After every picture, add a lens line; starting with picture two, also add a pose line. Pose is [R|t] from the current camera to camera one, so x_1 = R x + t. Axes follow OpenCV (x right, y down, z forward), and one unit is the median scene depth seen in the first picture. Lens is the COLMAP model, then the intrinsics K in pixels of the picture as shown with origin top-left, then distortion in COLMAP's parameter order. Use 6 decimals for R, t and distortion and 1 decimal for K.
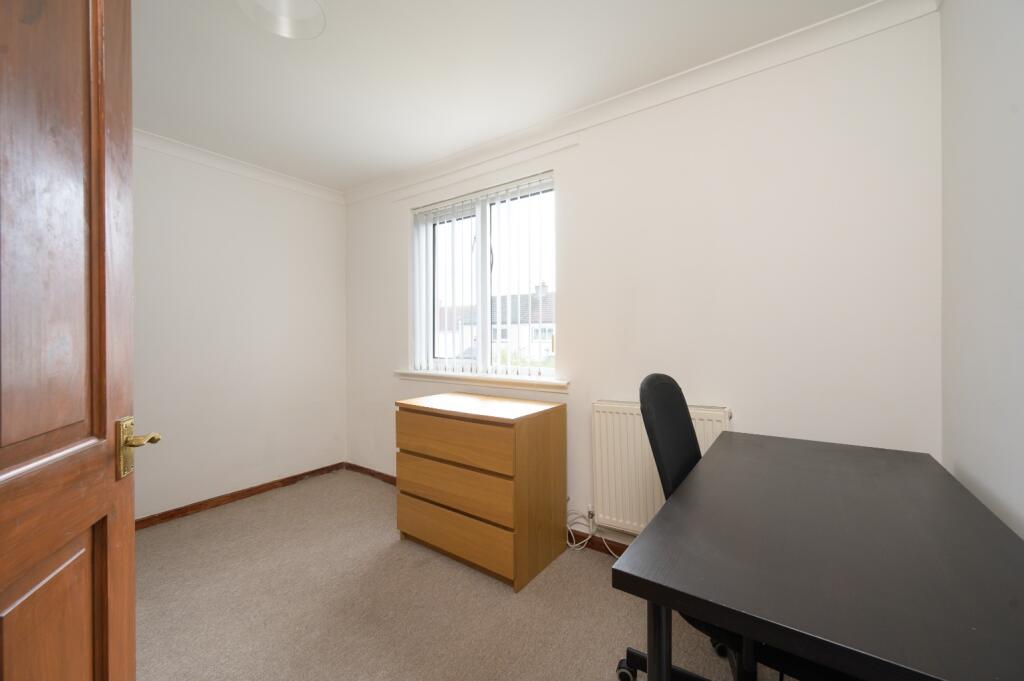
lens RADIAL K [[401.2, 0, 512.0], [0, 401.2, 340.5], [0, 0, 1]] dist [-0.000858, -0.000092]
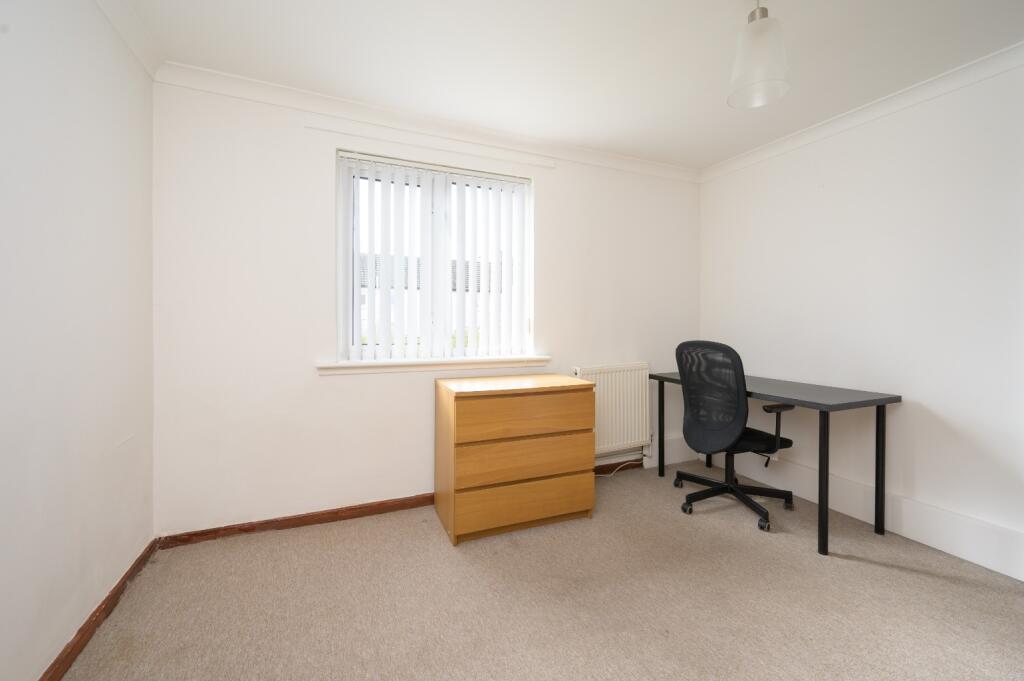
lens RADIAL K [[417.4, 0, 510.9], [0, 417.4, 322.9], [0, 0, 1]] dist [-0.000097, -0.000037]
pose [[0.519668, 0.000871, 0.854368, -1.034411], [-0.004461, 0.999989, 0.001693, -0.001513], [-0.854356, -0.004691, 0.519666, 0.427837]]
